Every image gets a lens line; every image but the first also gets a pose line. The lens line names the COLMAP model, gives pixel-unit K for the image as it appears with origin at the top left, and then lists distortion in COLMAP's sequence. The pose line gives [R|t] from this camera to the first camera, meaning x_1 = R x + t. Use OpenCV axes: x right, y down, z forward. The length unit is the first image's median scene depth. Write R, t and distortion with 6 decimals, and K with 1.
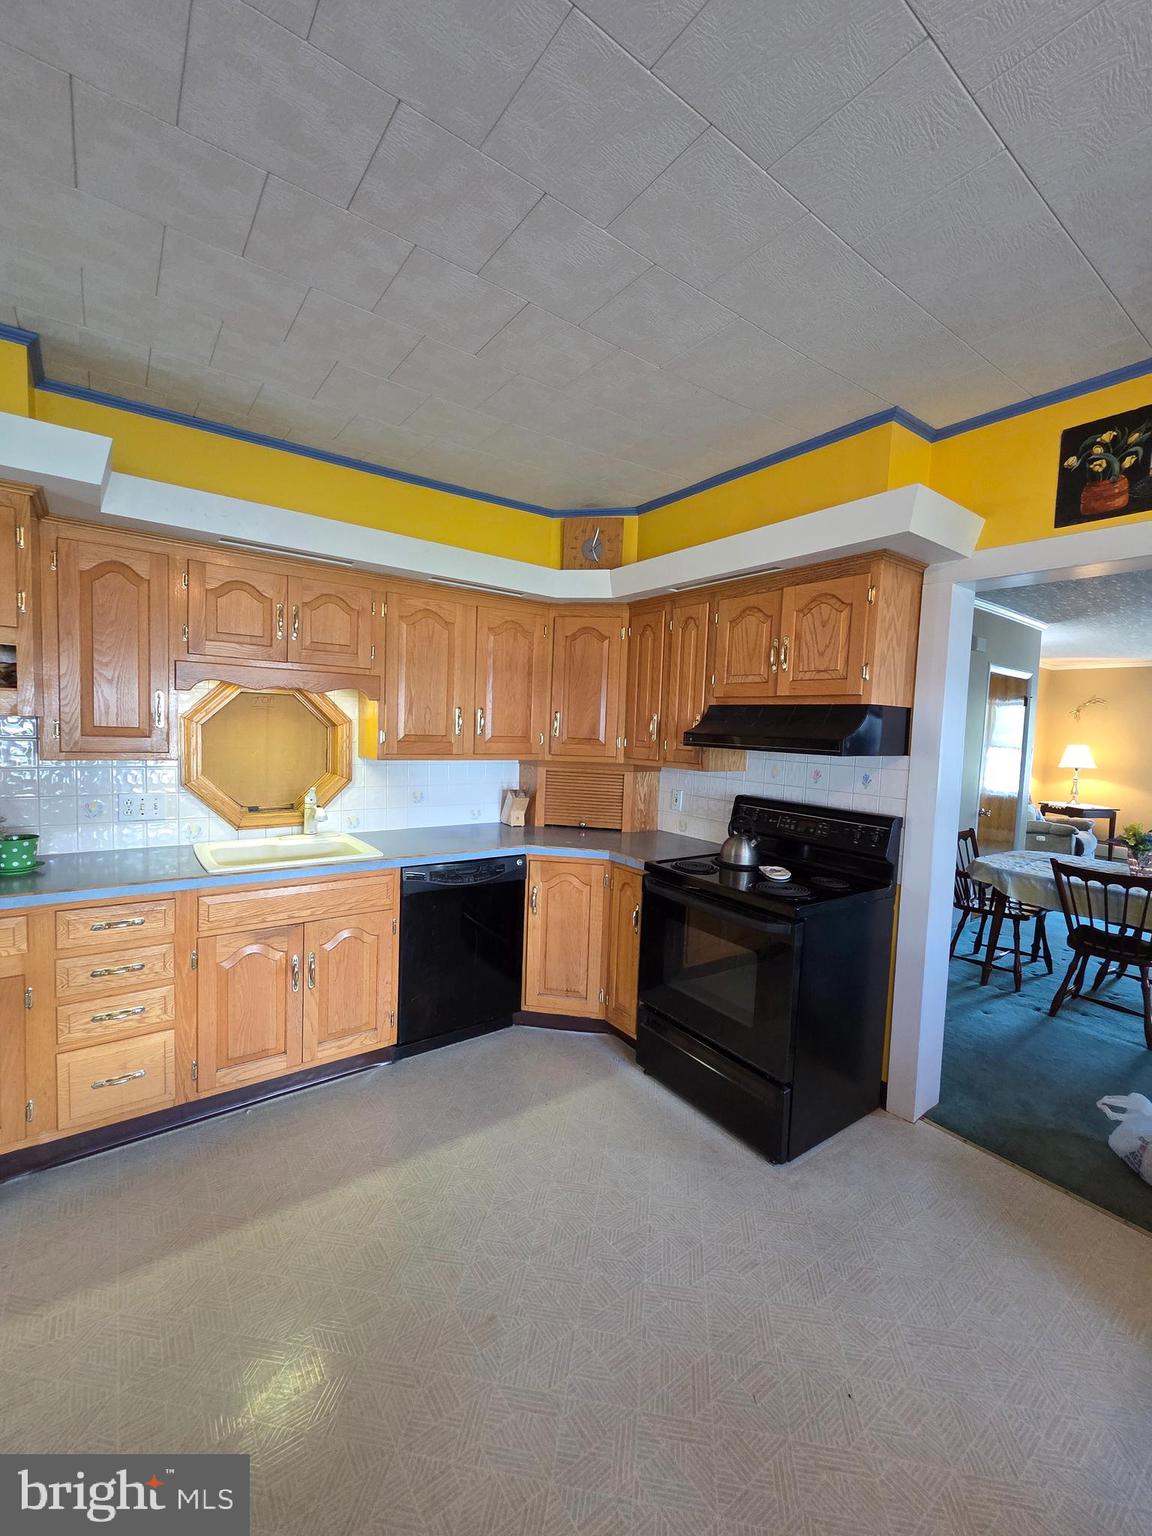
lens RADIAL K [[633.0, 0, 571.2], [0, 633.0, 762.9], [0, 0, 1]] dist [0.000405, 0.001042]
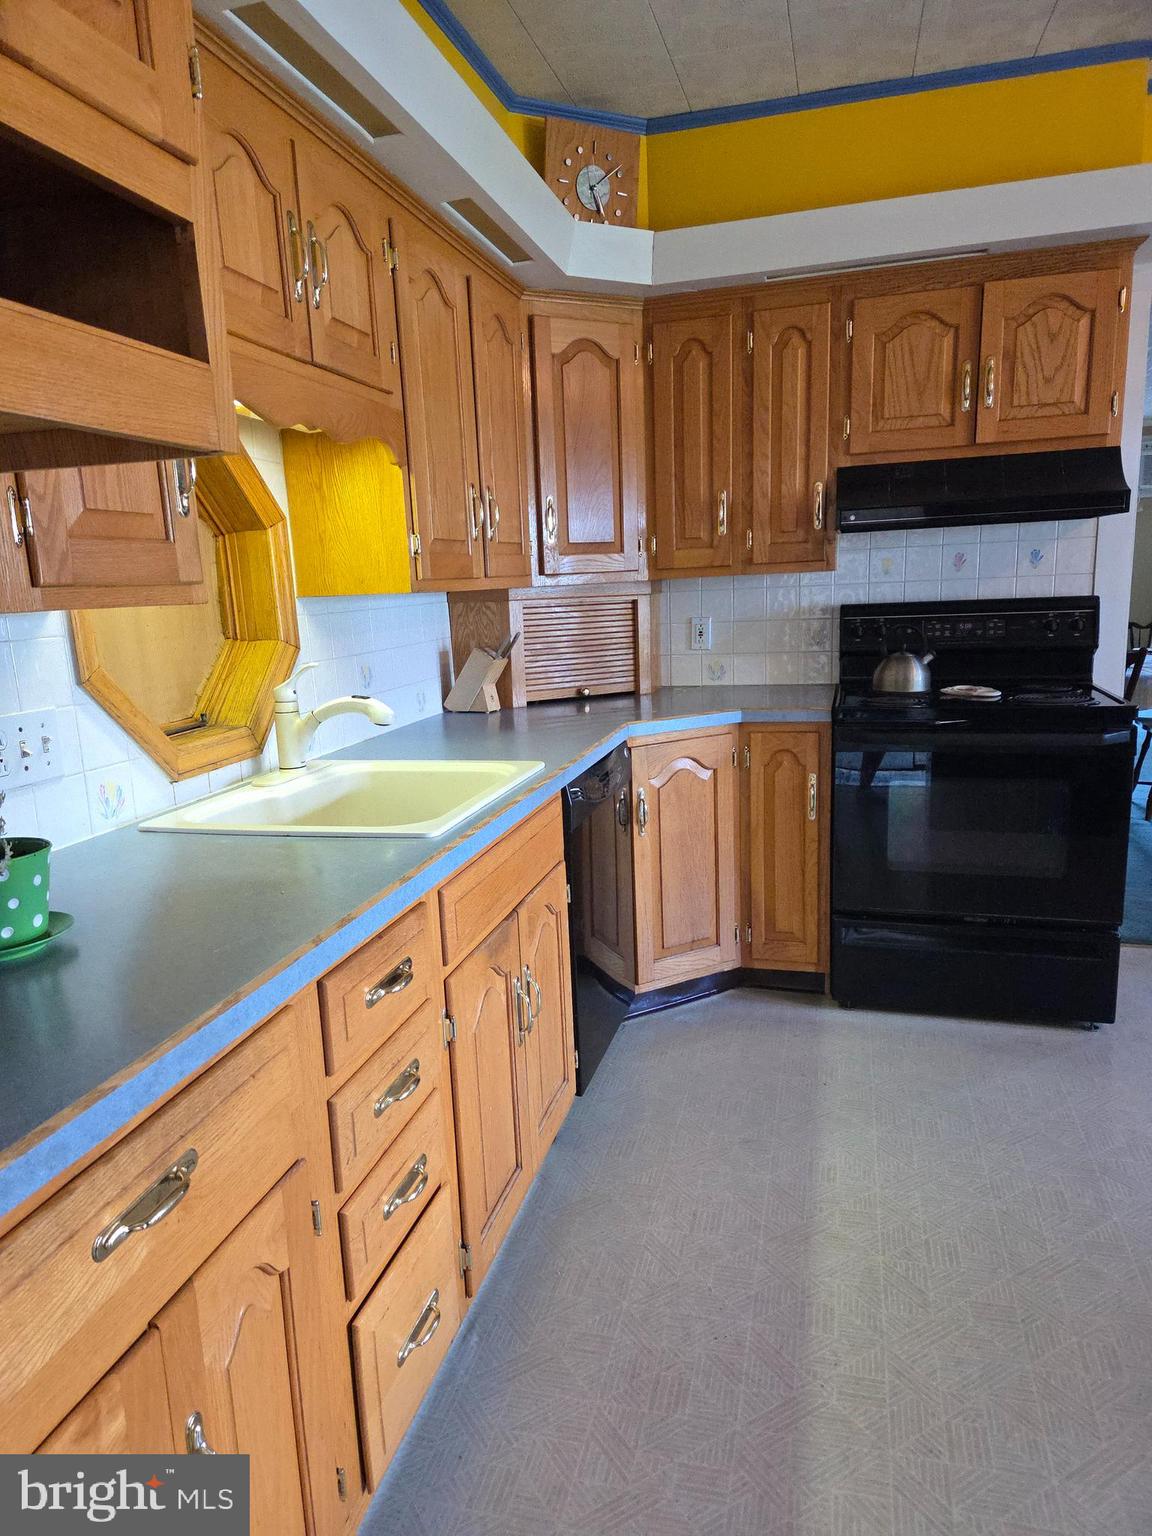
lens RADIAL K [[1031.6, 0, 573.6], [0, 1031.6, 780.3], [0, 0, 1]] dist [0.078396, -0.058354]
pose [[0.778996, -0.188803, 0.597929, -0.779477], [0.108467, 0.979790, 0.168066, 0.017967], [-0.617576, -0.066067, 0.783731, 0.309939]]
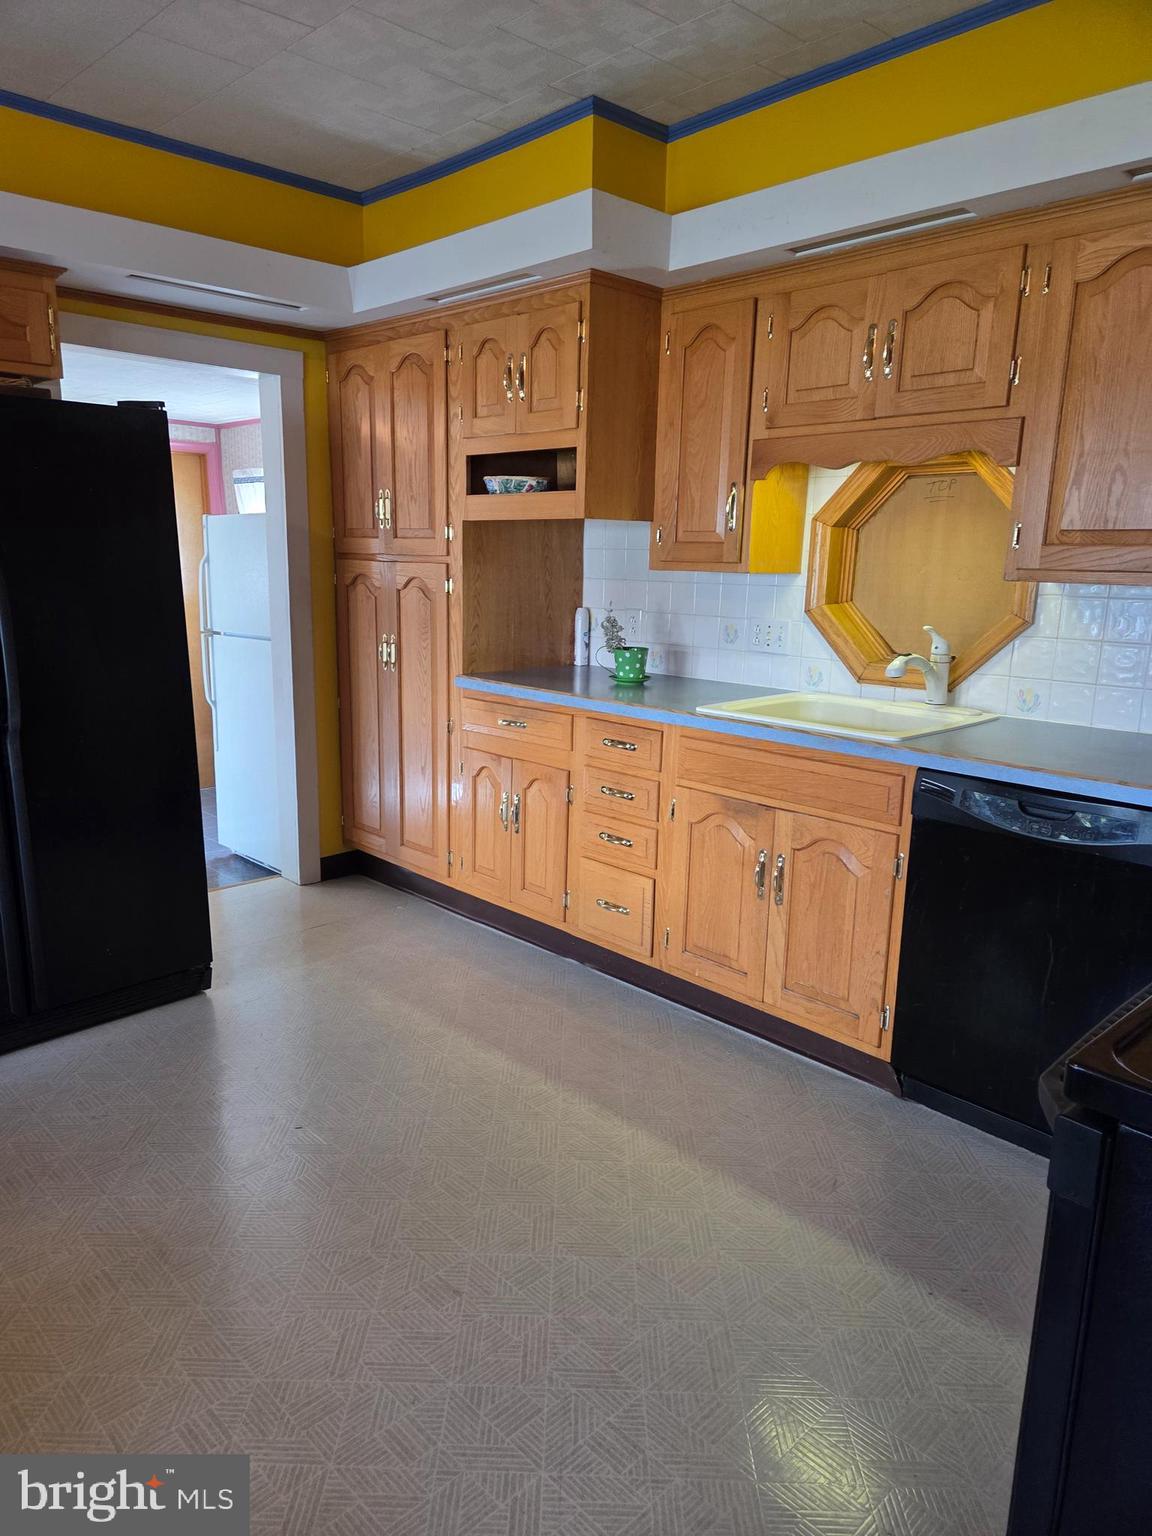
lens RADIAL K [[1031.6, 0, 563.7], [0, 1031.6, 767.0], [0, 0, 1]] dist [0.078396, -0.058354]
pose [[0.119896, 0.173774, -0.977460, 0.598421], [-0.068601, 0.983659, 0.166462, 0.030640], [0.990413, 0.047096, 0.129858, 0.563131]]
